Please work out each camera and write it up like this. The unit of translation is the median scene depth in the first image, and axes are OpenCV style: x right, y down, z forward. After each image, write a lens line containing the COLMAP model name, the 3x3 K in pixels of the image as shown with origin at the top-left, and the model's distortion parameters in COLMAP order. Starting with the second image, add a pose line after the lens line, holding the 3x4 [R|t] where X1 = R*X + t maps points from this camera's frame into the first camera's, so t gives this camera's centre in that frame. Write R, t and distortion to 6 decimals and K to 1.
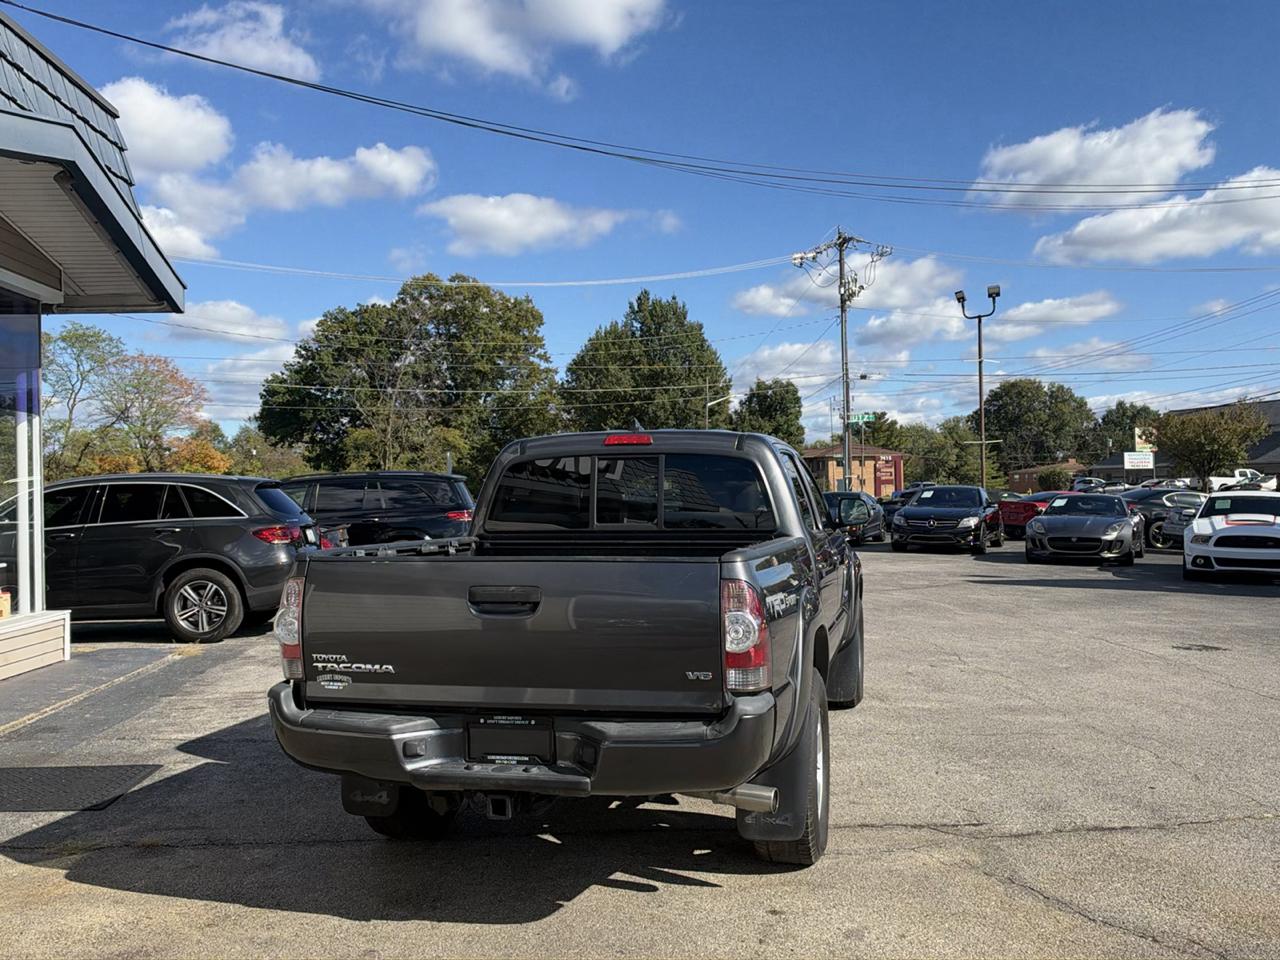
lens RADIAL K [[1153.8, 0, 638.2], [0, 1153.8, 495.9], [0, 0, 1]] dist [0.197270, -0.453845]
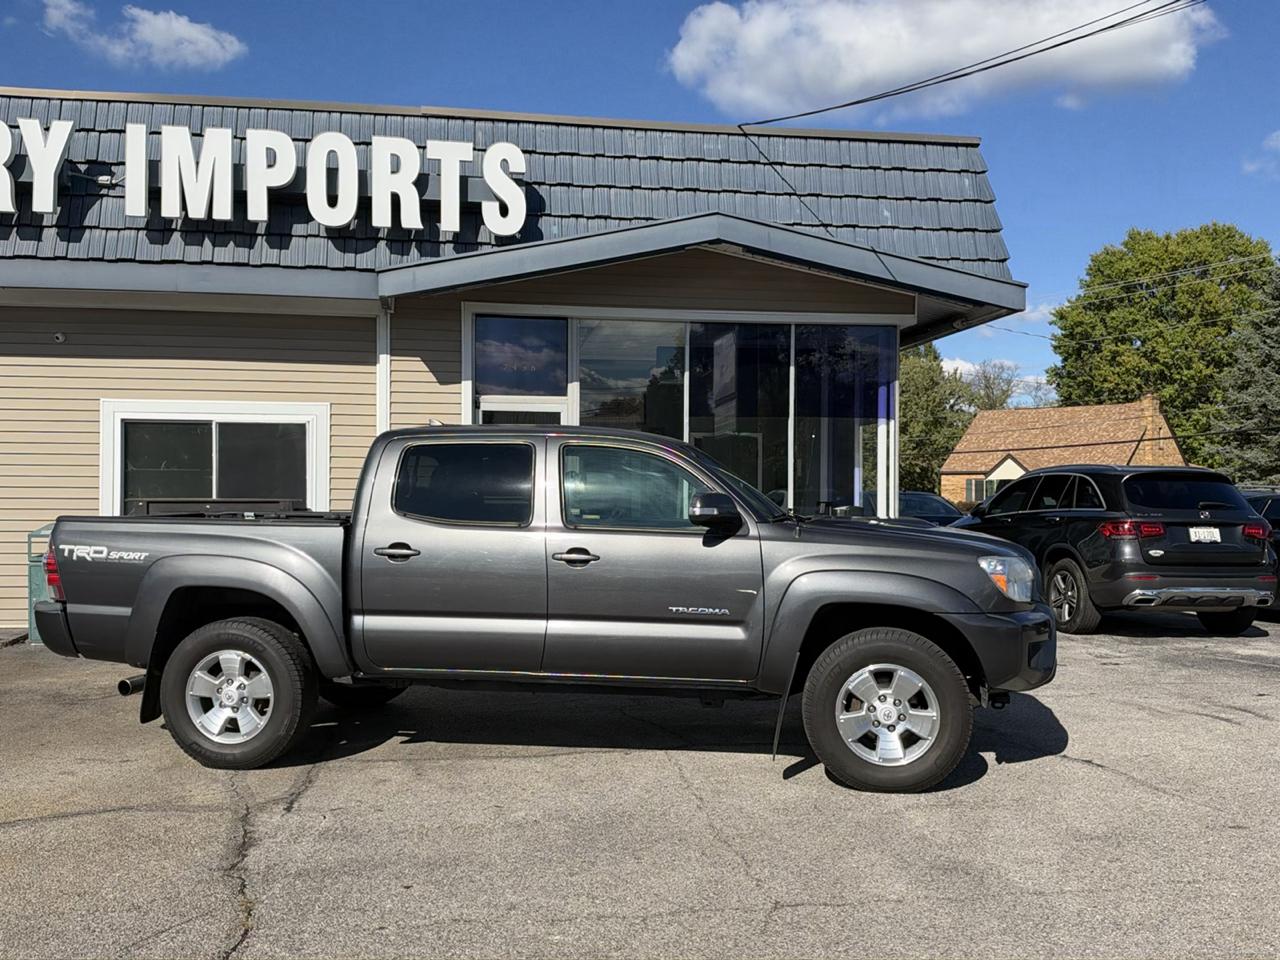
lens RADIAL K [[1158.9, 0, 640.6], [0, 1158.9, 491.9], [0, 0, 1]] dist [0.191627, -0.467389]
pose [[0.089728, 0.014150, -0.995866, 0.065073], [-0.010358, 0.999858, 0.013274, -0.000584], [0.995912, 0.009125, 0.089862, 0.059183]]
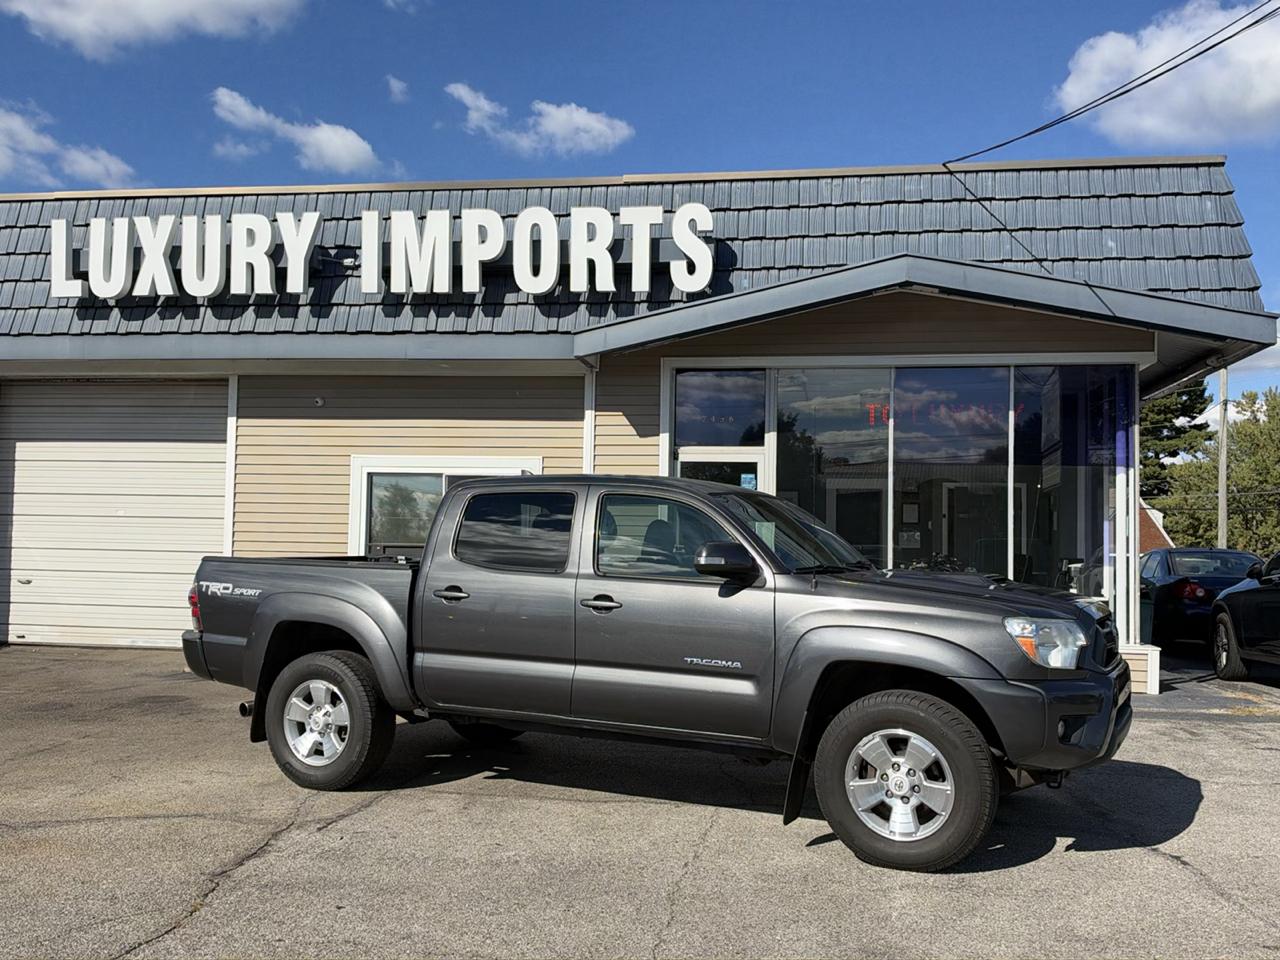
lens RADIAL K [[1153.8, 0, 638.2], [0, 1153.8, 495.9], [0, 0, 1]] dist [0.197270, -0.453845]
pose [[-0.222969, -0.027223, -0.974445, 0.064045], [-0.019252, 0.999538, -0.023519, -0.000658], [0.974635, 0.013516, -0.223391, 0.075077]]
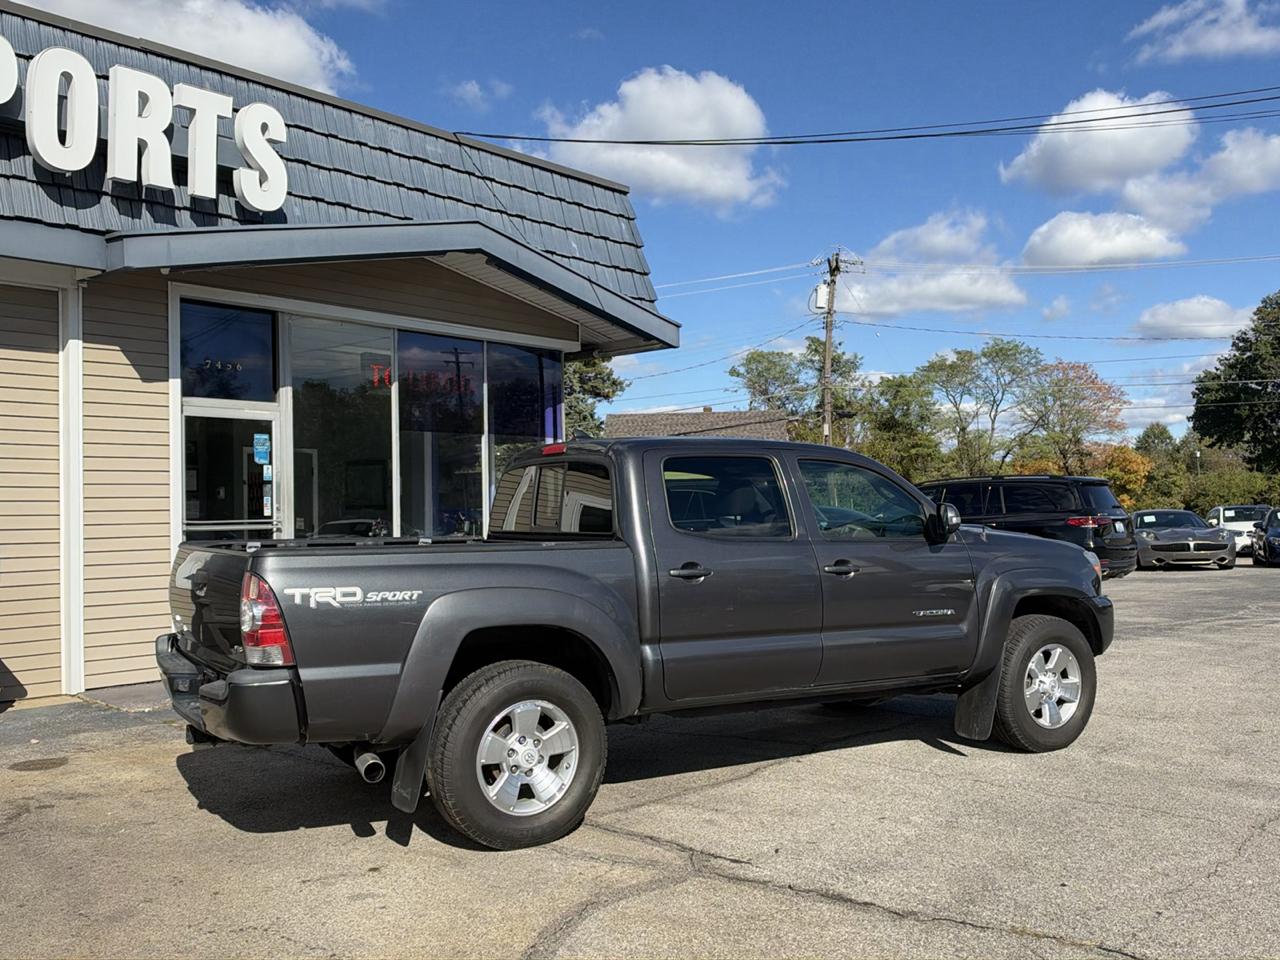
lens RADIAL K [[1153.0, 0, 639.1], [0, 1153.0, 495.2], [0, 0, 1]] dist [0.224180, -0.561992]
pose [[0.708284, -0.004949, -0.705911, 0.042988], [0.001931, 0.999985, -0.005074, -0.000023], [0.705925, 0.002231, 0.708283, 0.014679]]
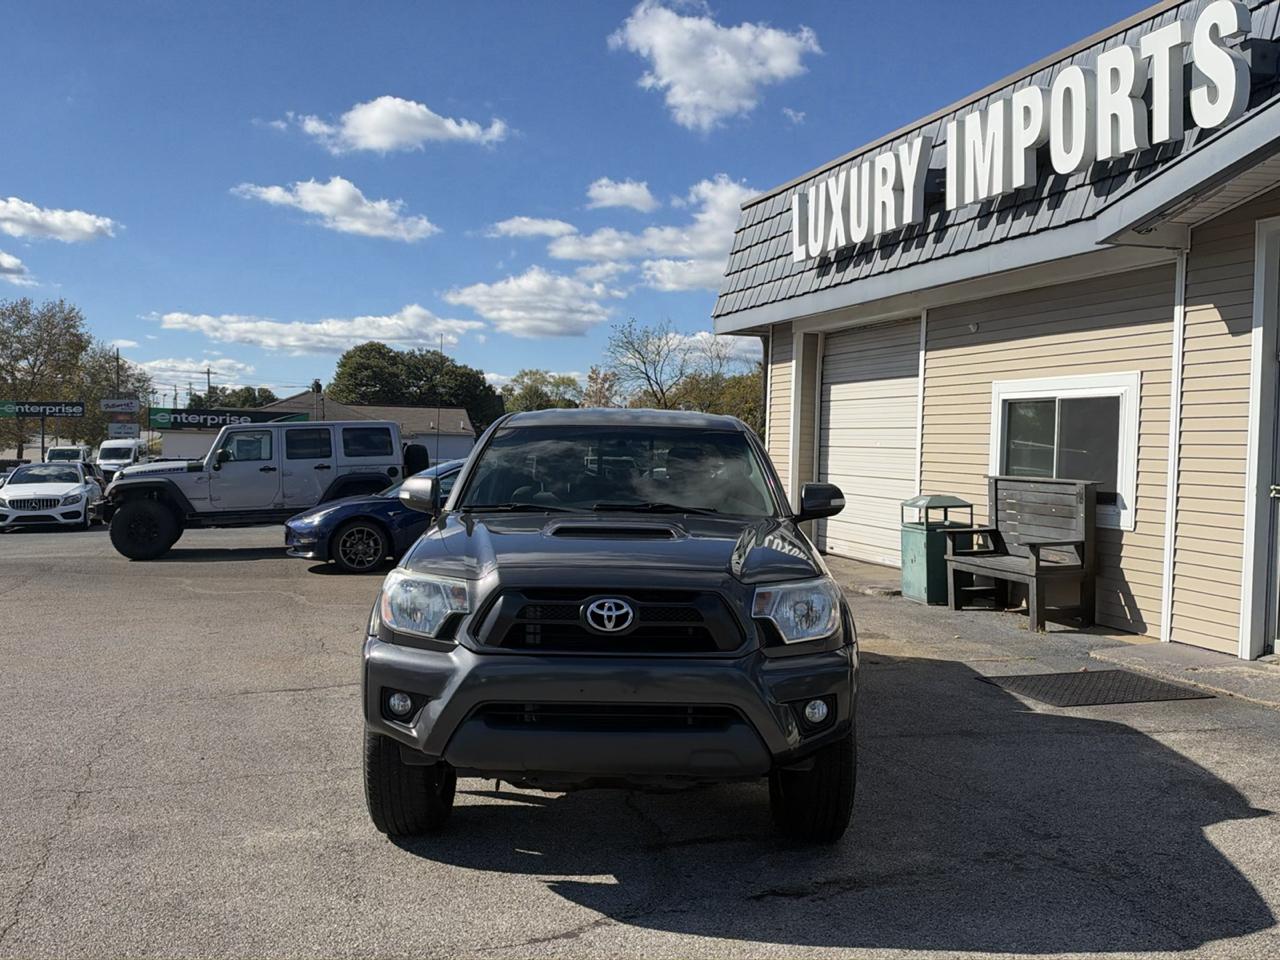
lens RADIAL K [[1153.8, 0, 638.2], [0, 1153.8, 495.9], [0, 0, 1]] dist [0.197270, -0.453845]
pose [[-0.972987, 0.004039, -0.230824, 0.014948], [-0.008942, 0.998437, 0.055165, -0.001965], [0.230686, 0.055739, -0.971430, 0.120980]]
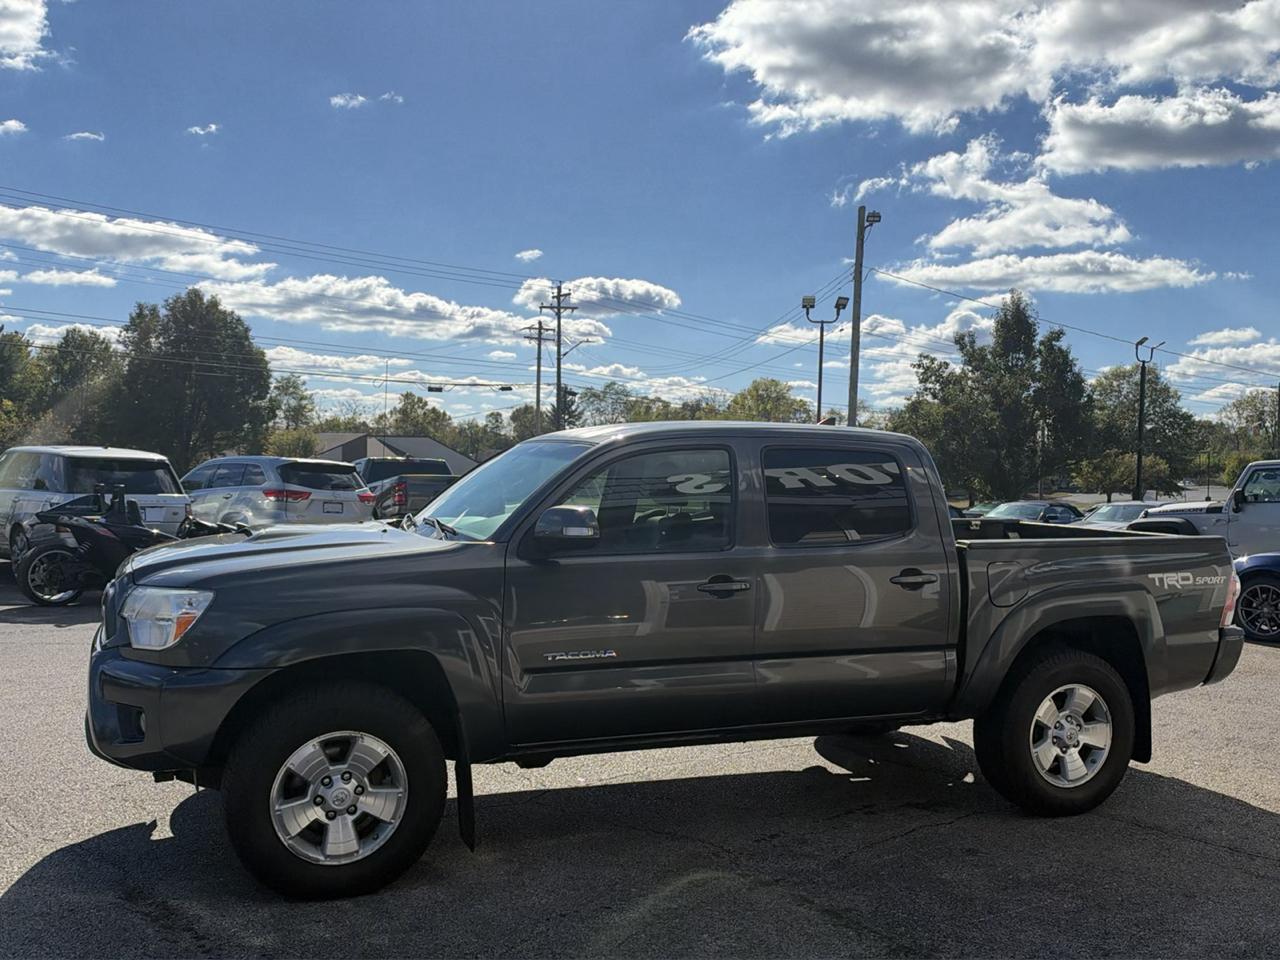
lens RADIAL K [[1161.5, 0, 638.4], [0, 1161.5, 531.5], [0, 0, 1]] dist [0.089210, -0.192344]
pose [[-0.575120, -0.053978, 0.816286, -0.038023], [-0.010434, 0.998224, 0.058658, -0.001416], [-0.818003, 0.025218, -0.574661, 0.095089]]
